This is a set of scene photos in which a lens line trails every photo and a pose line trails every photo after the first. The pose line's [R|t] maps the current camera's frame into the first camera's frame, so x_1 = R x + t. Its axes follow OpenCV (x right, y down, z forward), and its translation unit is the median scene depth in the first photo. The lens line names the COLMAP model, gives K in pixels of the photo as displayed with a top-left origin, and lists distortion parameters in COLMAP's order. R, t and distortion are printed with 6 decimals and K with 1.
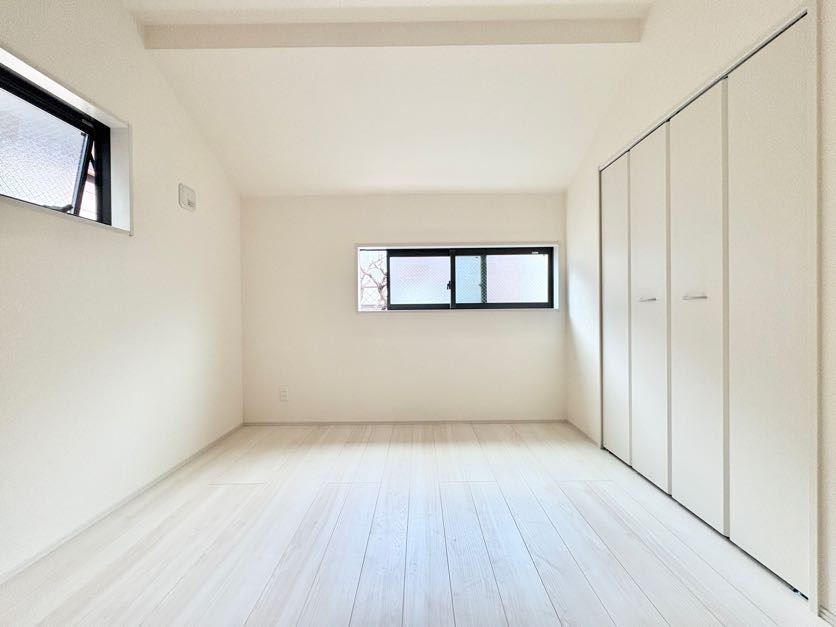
lens RADIAL K [[332.4, 0, 416.1], [0, 332.4, 312.1], [0, 0, 1]] dist [-0.002409, 0.000939]
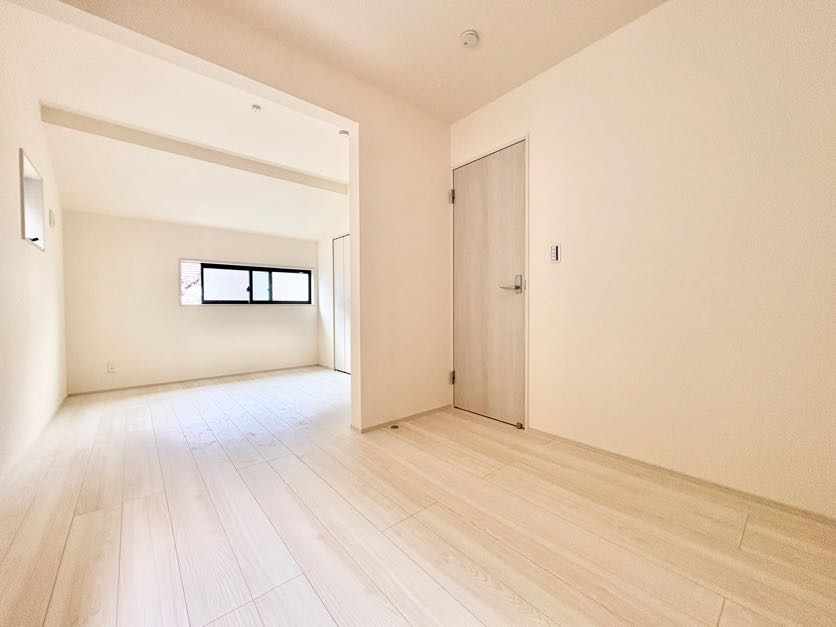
lens RADIAL K [[332.4, 0, 419.1], [0, 332.4, 314.0], [0, 0, 1]] dist [-0.002409, 0.000939]
pose [[0.752186, -0.005744, 0.658926, -0.335184], [0.001272, 0.999973, 0.007265, 0.028080], [-0.658949, -0.004626, 0.752173, -0.741976]]
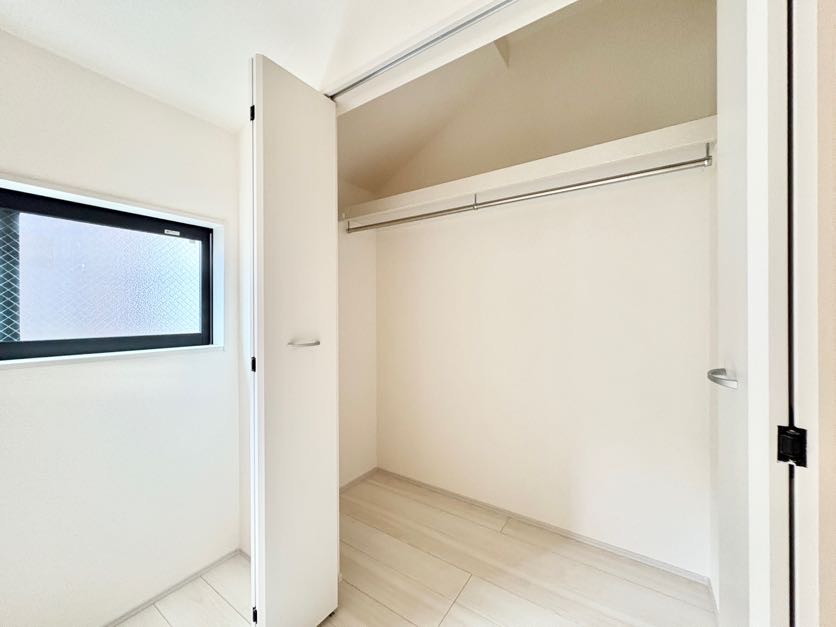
lens RADIAL K [[332.4, 0, 417.7], [0, 332.4, 311.7], [0, 0, 1]] dist [-0.002409, 0.000939]
pose [[0.571538, 0.007807, 0.820539, 0.165879], [0.003465, 0.999923, -0.011927, -0.055421], [-0.820569, 0.009660, 0.571466, 0.428212]]
